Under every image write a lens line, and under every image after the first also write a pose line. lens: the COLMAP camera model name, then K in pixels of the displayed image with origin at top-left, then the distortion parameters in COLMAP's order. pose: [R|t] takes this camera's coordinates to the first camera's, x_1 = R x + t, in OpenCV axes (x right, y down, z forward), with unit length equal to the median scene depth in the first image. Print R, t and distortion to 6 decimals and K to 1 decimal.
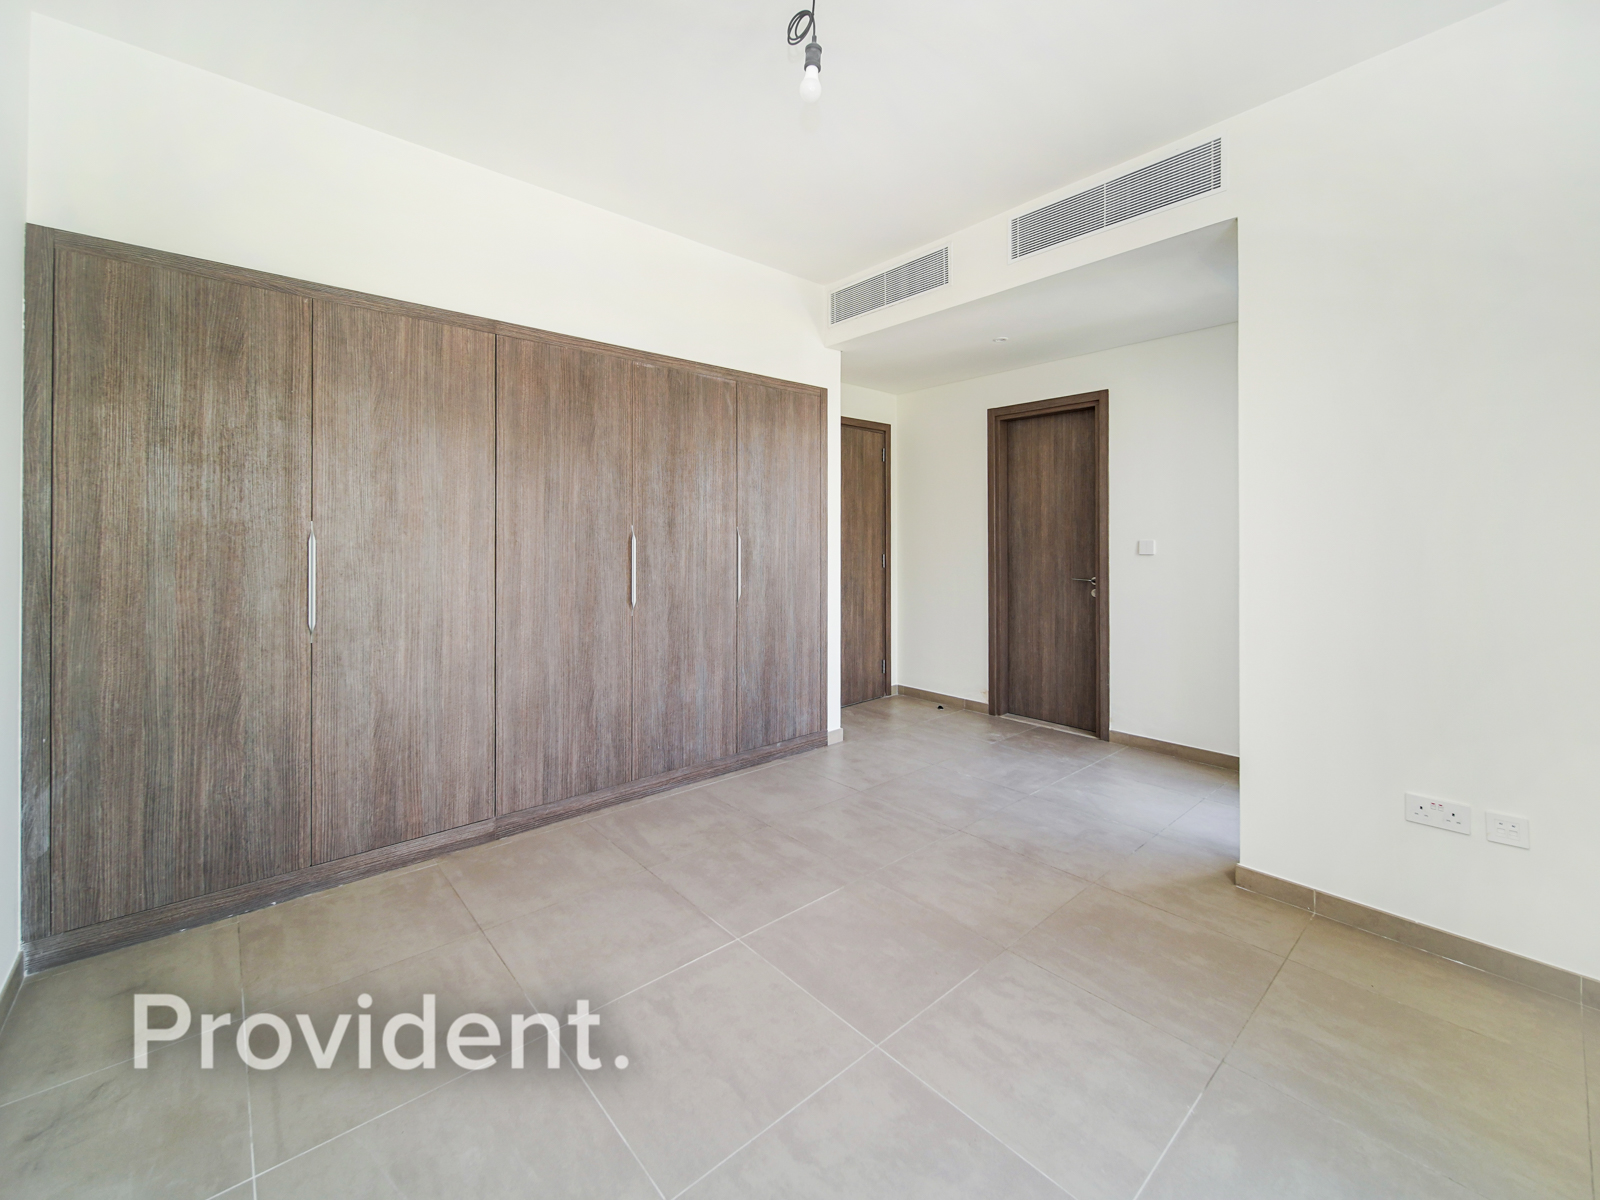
lens RADIAL K [[659.4, 0, 806.2], [0, 659.4, 543.0], [0, 0, 1]] dist [-0.000072, -0.000405]
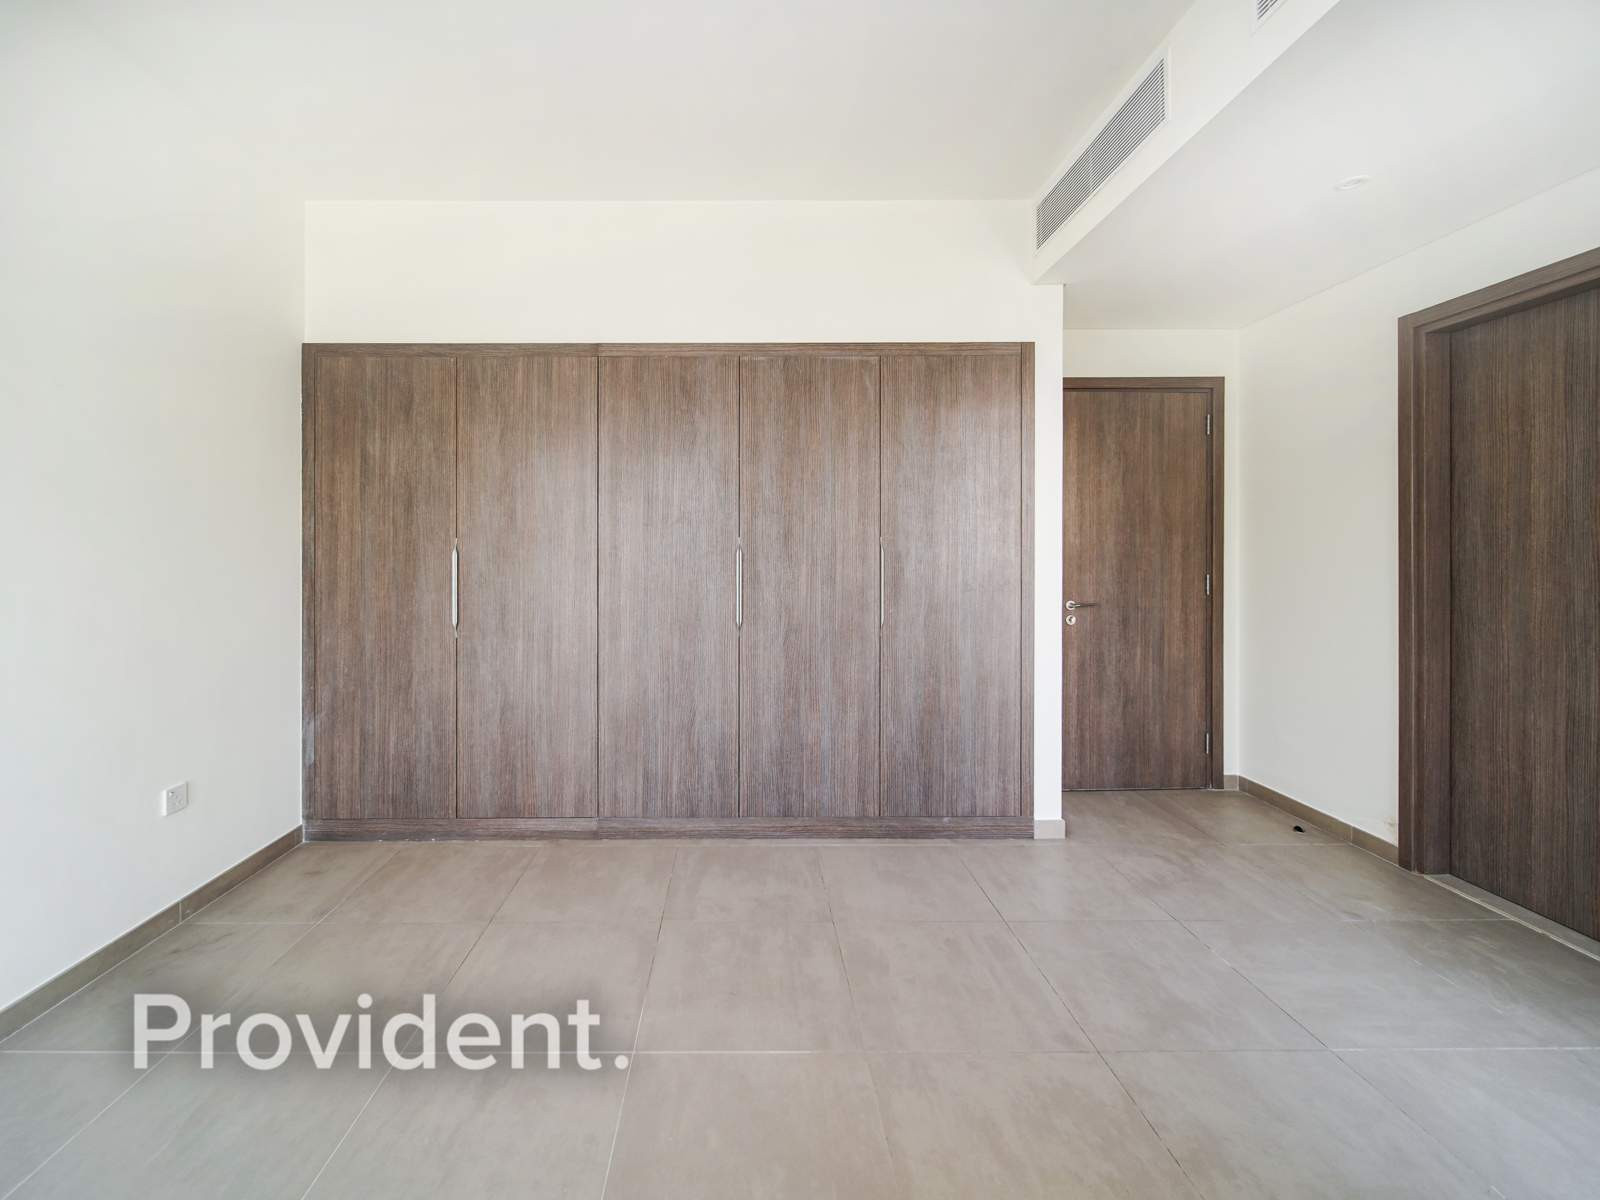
lens RADIAL K [[658.2, 0, 739.6], [0, 658.2, 558.9], [0, 0, 1]] dist [-0.000332, 0.000019]
pose [[0.748673, 0.005510, -0.662917, 0.352299], [-0.002239, 0.999981, 0.005783, -0.002420], [0.662936, -0.002845, 0.748671, 0.330956]]
